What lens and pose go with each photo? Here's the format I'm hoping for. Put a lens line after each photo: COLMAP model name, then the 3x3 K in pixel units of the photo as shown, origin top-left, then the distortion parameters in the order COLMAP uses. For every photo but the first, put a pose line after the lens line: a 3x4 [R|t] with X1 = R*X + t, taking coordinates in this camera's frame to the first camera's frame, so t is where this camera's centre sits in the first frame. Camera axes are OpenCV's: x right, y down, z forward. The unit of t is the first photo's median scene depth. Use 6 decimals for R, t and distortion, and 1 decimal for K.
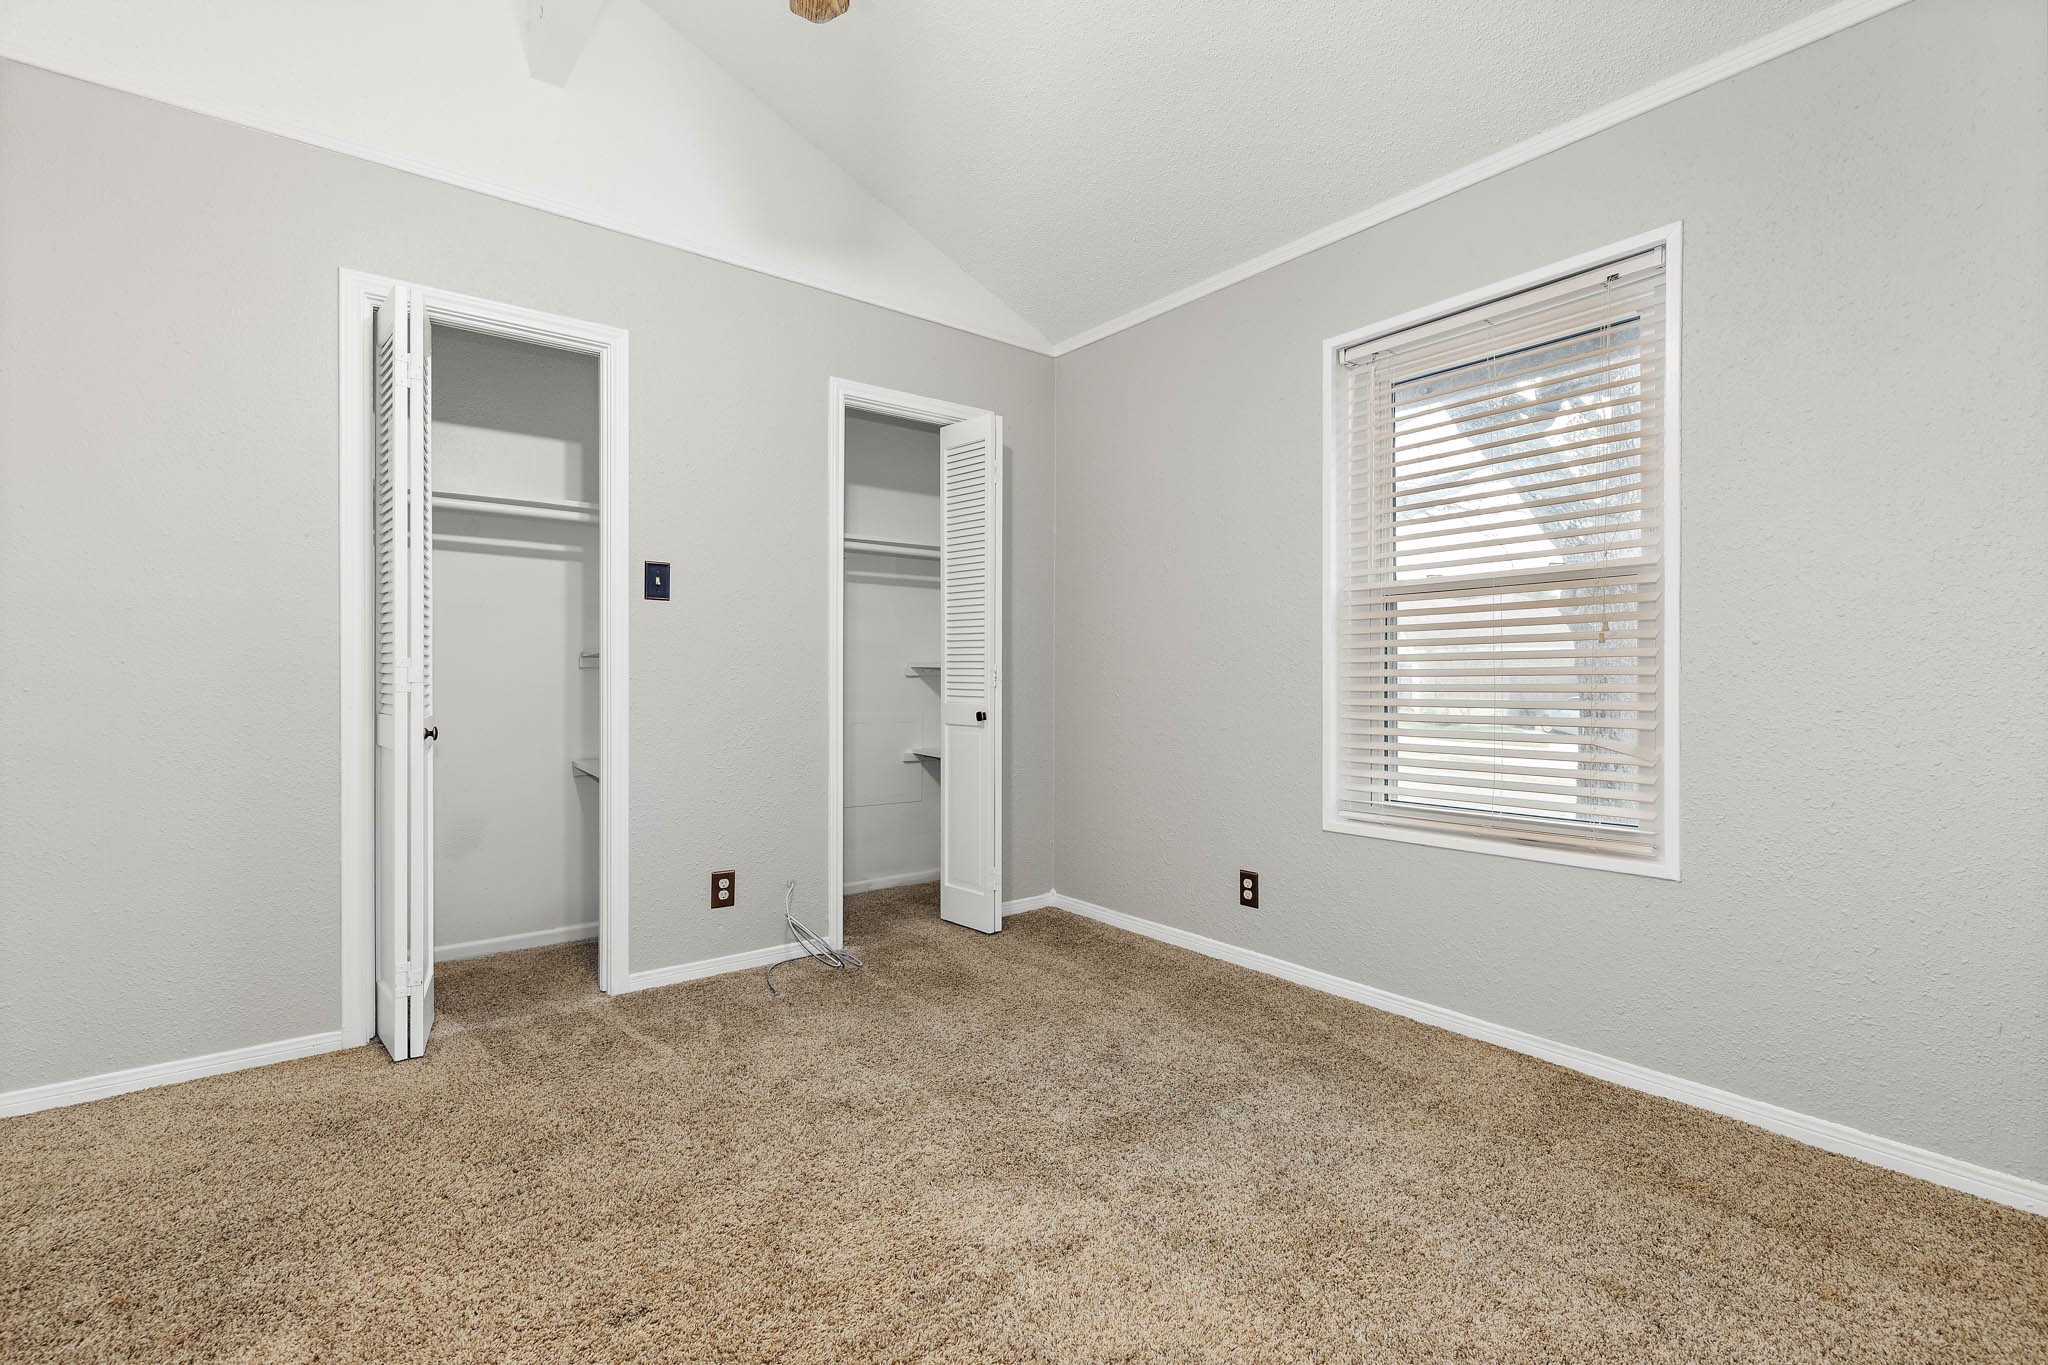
lens RADIAL K [[929.3, 0, 1026.8], [0, 929.3, 680.2], [0, 0, 1]] dist [0.017727, -0.004264]
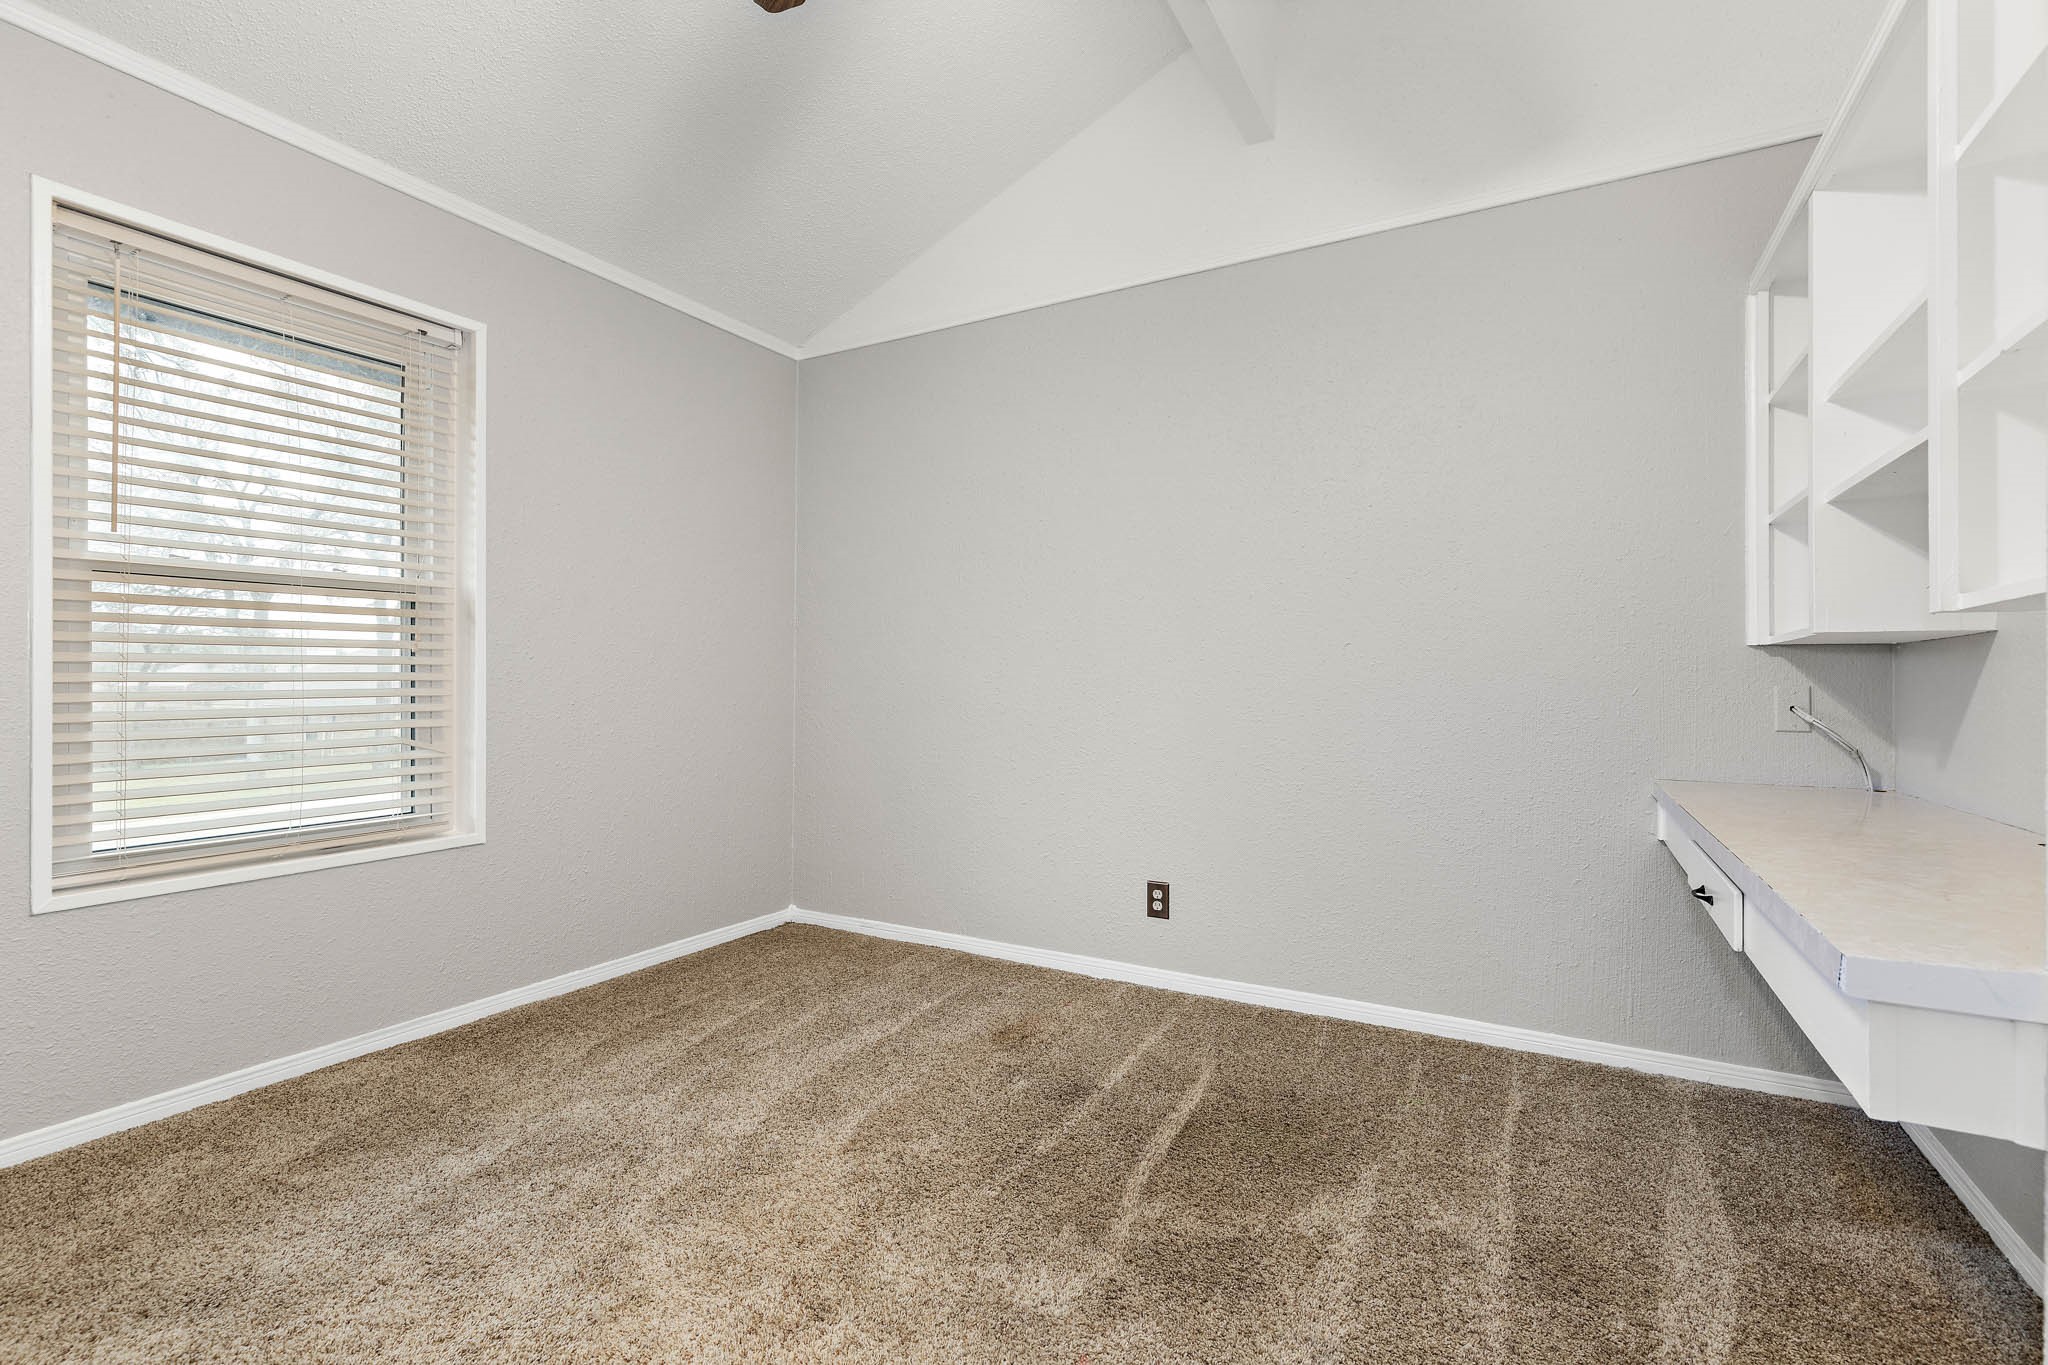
lens RADIAL K [[929.3, 0, 1026.8], [0, 929.3, 680.2], [0, 0, 1]] dist [0.017727, -0.004264]
pose [[-0.371643, 0.001258, 0.928375, -0.678549], [0.005428, 0.999985, 0.000818, -0.002645], [-0.928360, 0.005343, -0.371644, 0.713032]]
